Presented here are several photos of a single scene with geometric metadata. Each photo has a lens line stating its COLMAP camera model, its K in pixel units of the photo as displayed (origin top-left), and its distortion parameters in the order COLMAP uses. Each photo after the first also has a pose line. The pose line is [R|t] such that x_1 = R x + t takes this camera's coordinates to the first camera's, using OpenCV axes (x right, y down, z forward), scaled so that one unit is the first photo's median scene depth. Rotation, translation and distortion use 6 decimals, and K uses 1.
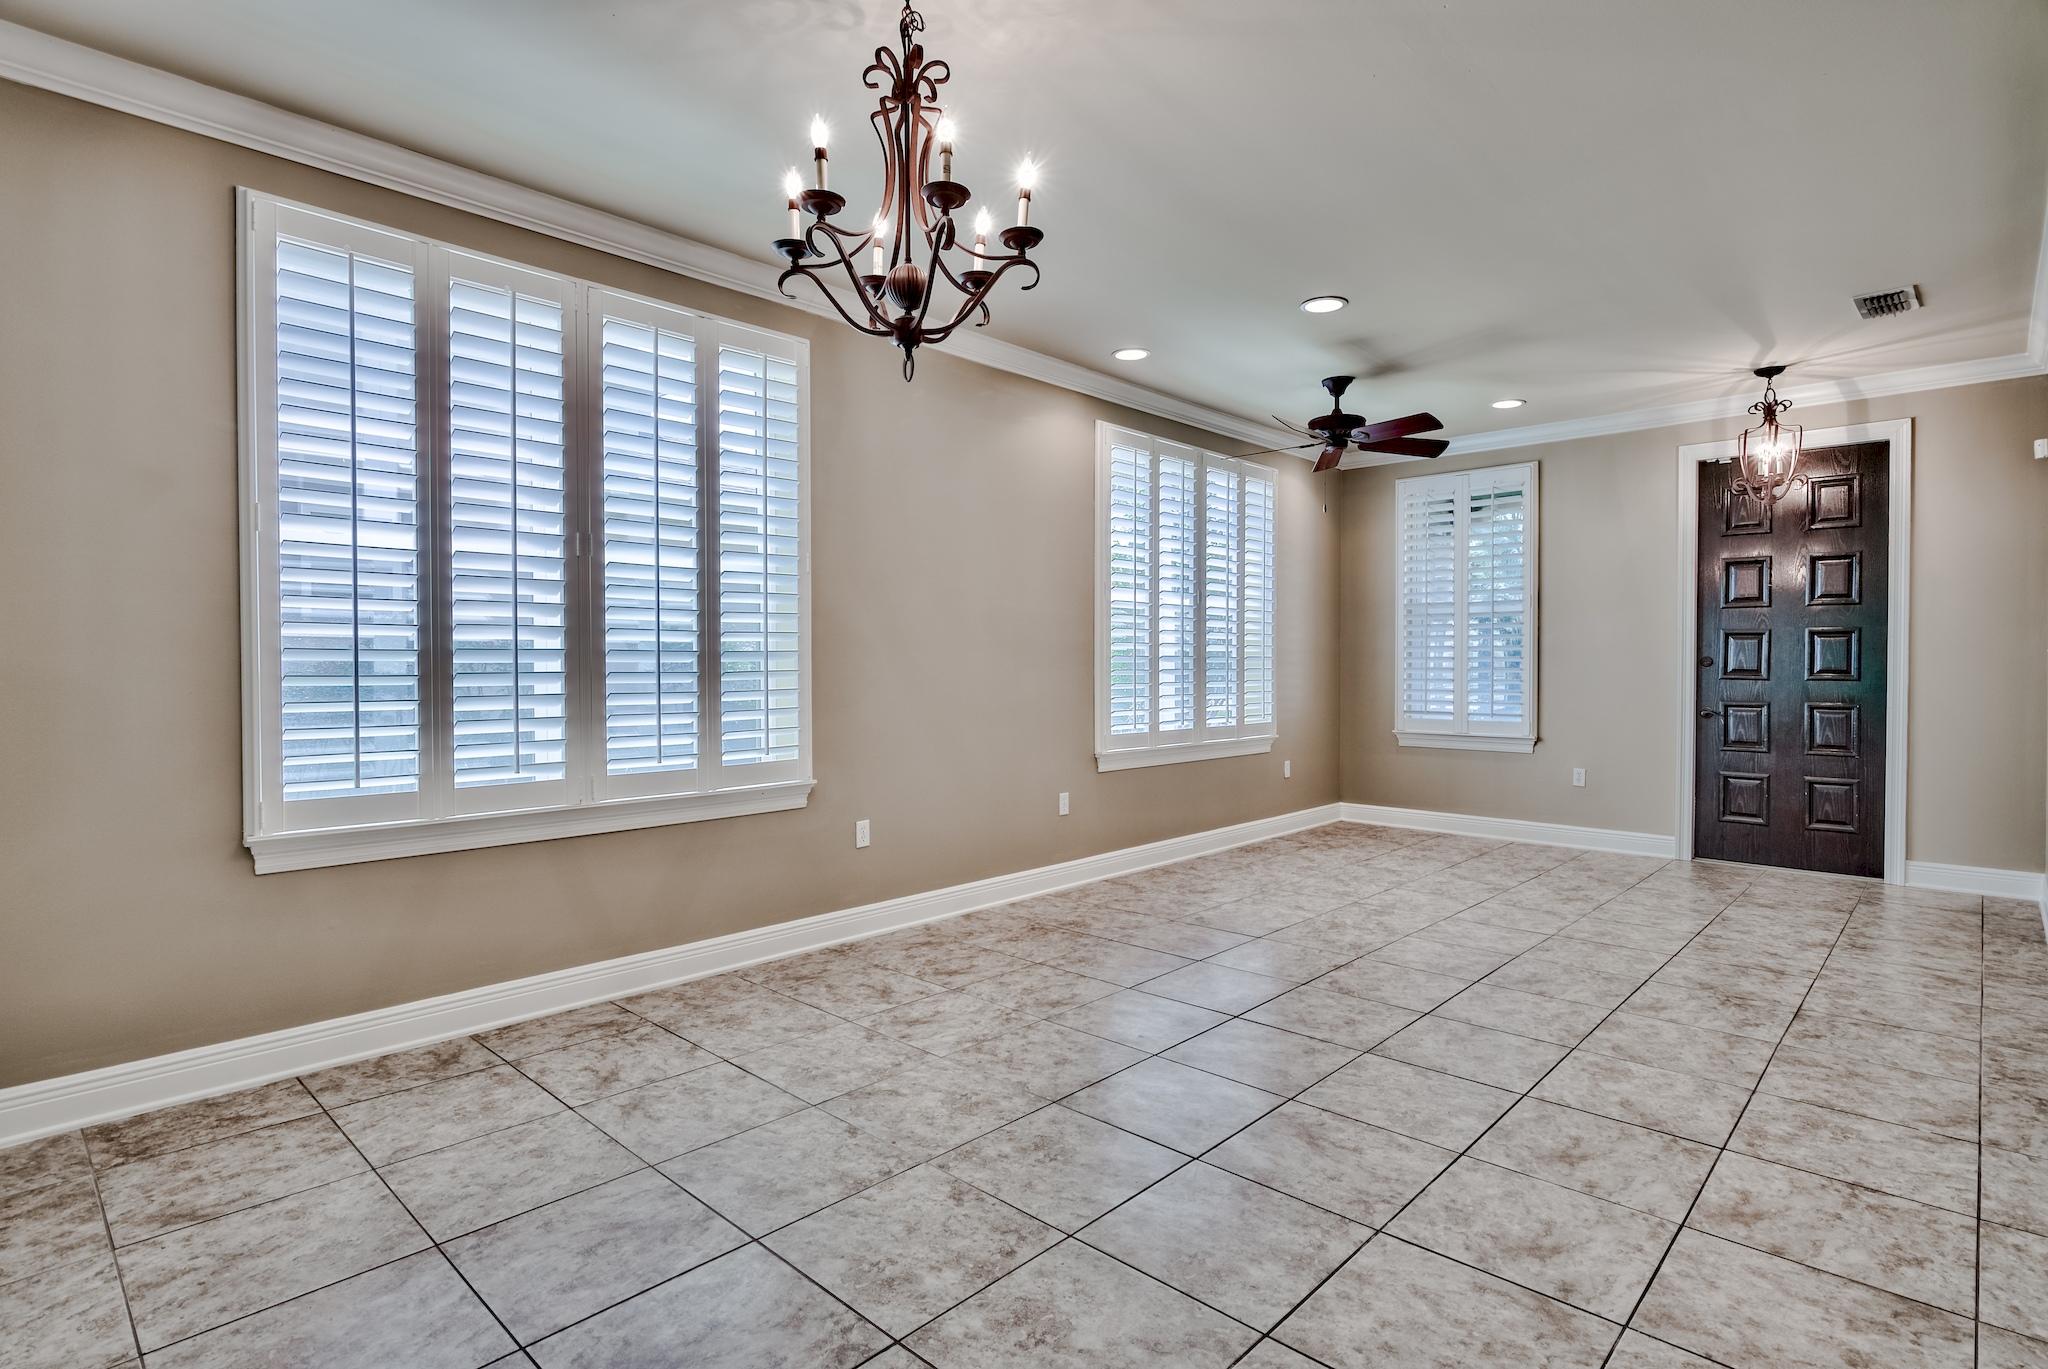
lens RADIAL K [[1037.8, 0, 1015.5], [0, 1037.8, 669.1], [0, 0, 1]] dist [-0.000326, -0.001128]
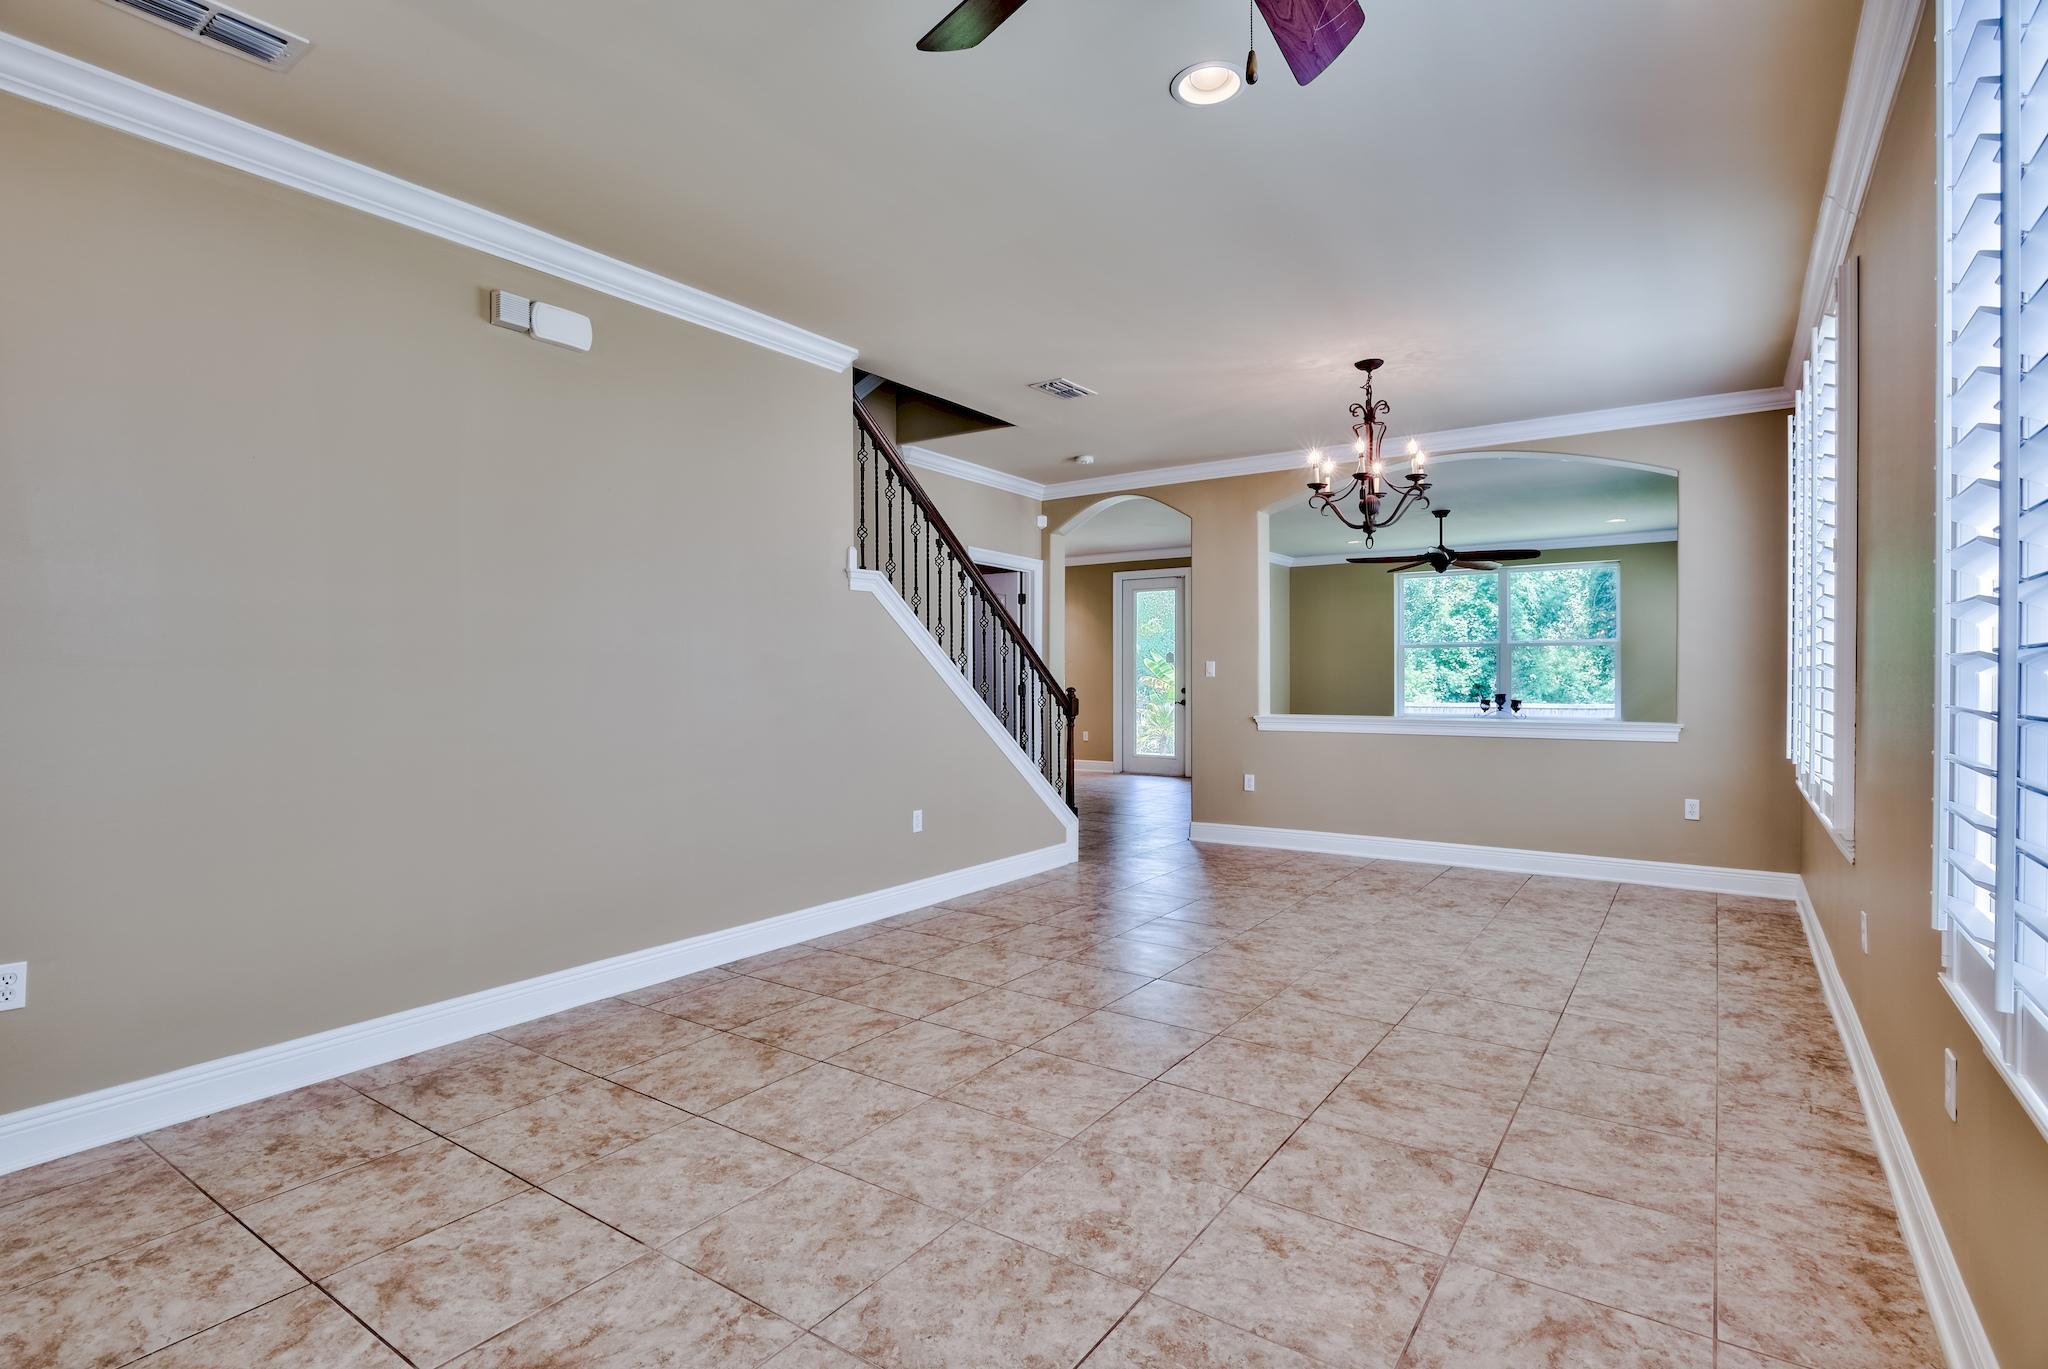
lens RADIAL K [[1013.4, 0, 1018.1], [0, 1013.4, 685.2], [0, 0, 1]] dist [-0.003845, -0.000184]
pose [[-0.988107, 0.003158, -0.153738, 0.543287], [0.001103, 0.999909, 0.013449, -0.011144], [0.153767, 0.013119, -0.988020, 1.713490]]
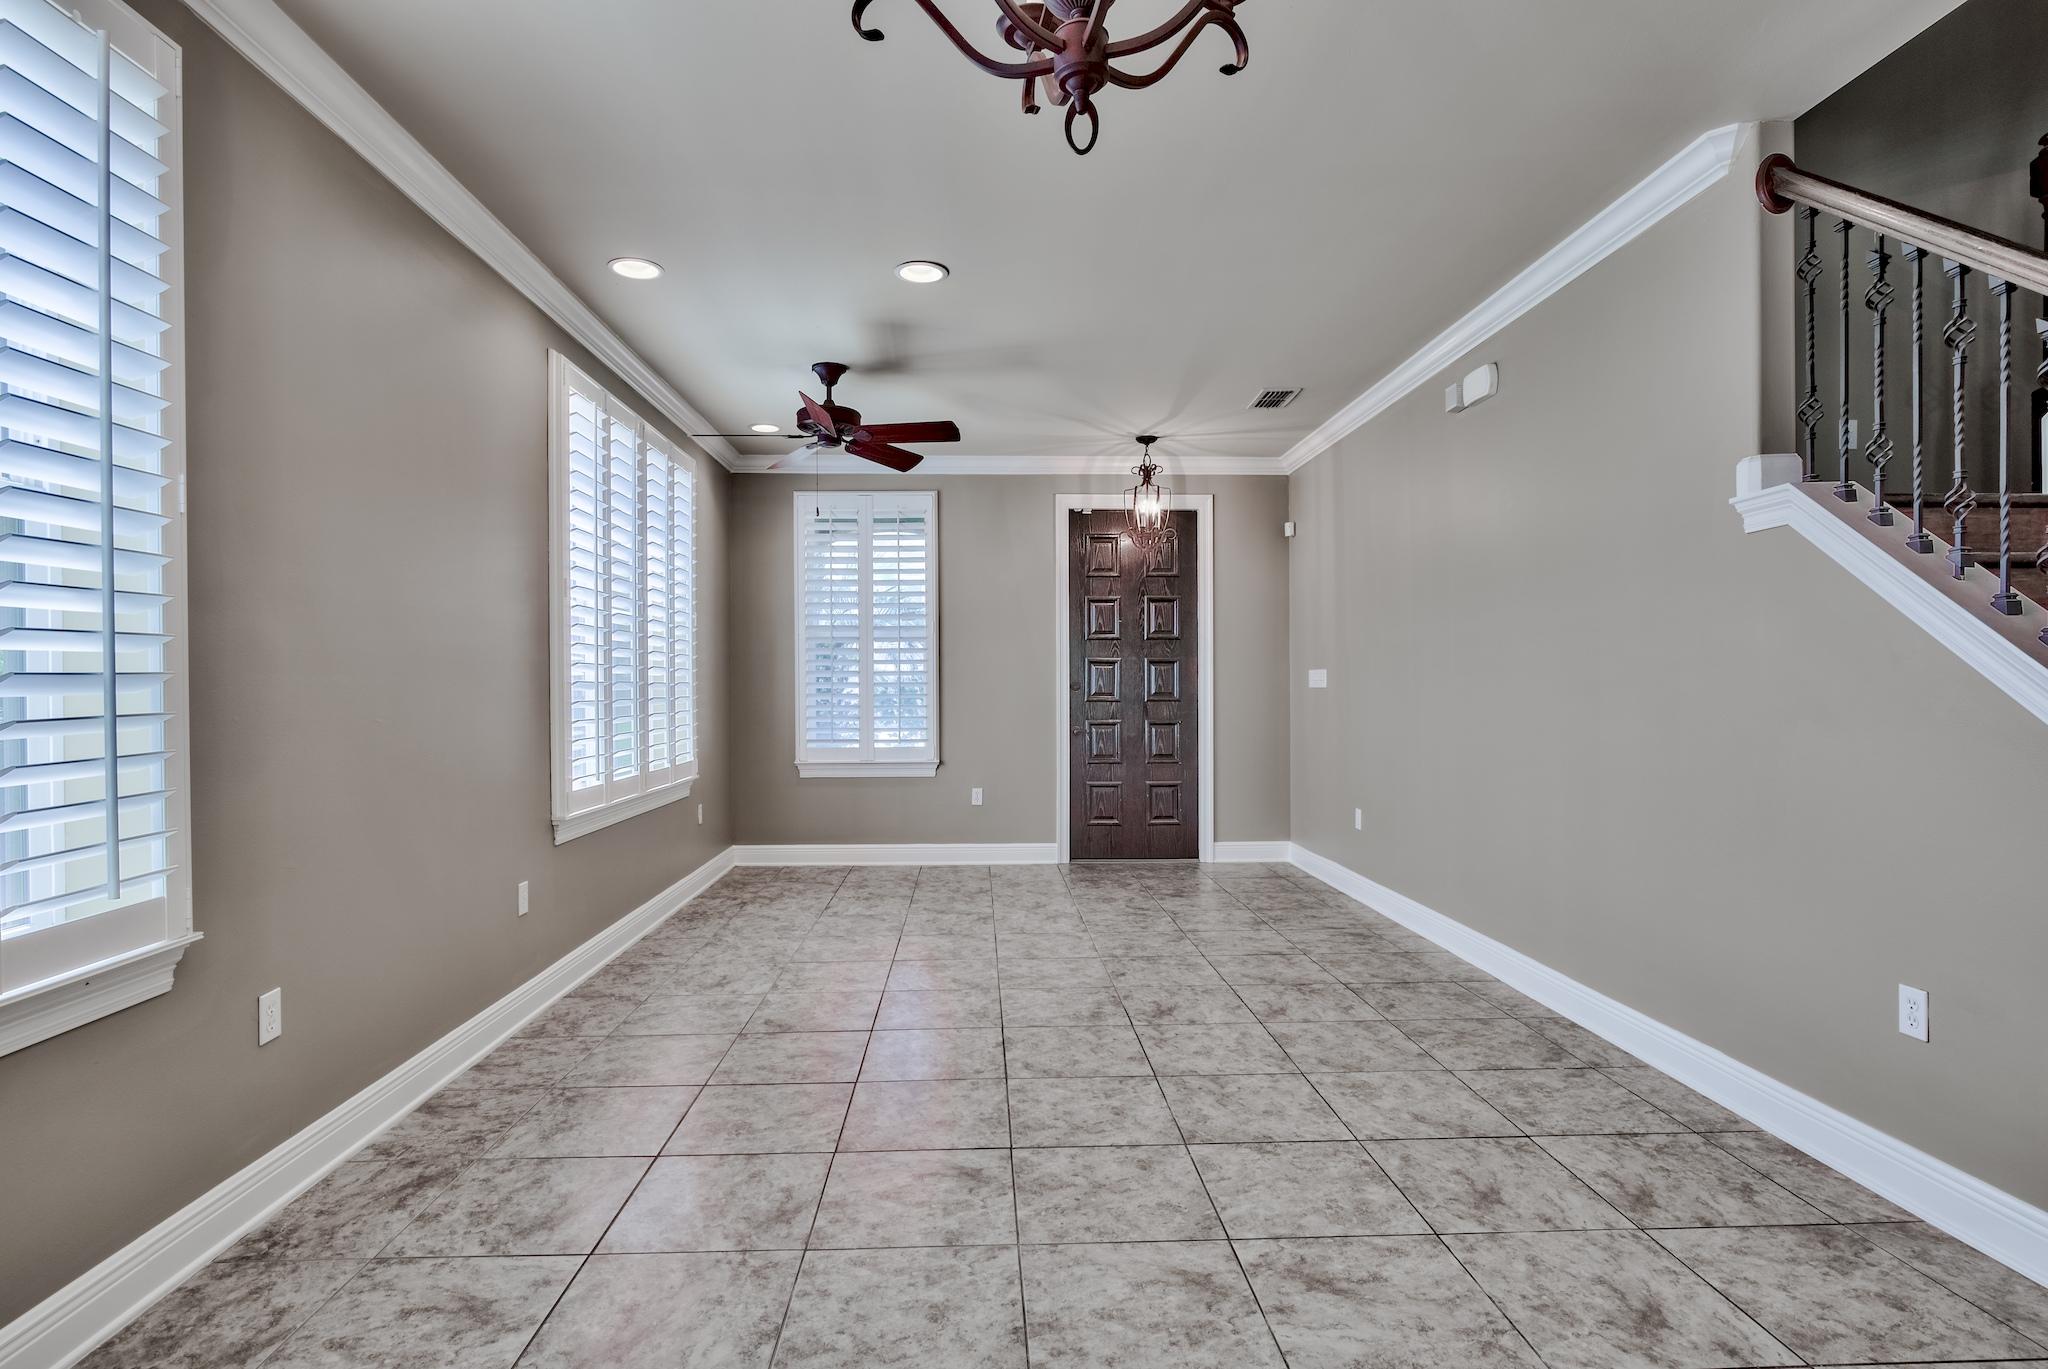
lens RADIAL K [[1033.4, 0, 1024.0], [0, 1033.4, 684.5], [0, 0, 1]] dist [-0.002589, -0.000572]
pose [[0.694203, -0.003000, 0.719773, -0.285136], [0.009040, 0.999949, -0.004551, -0.006712], [-0.719723, 0.009666, 0.694194, 0.385727]]
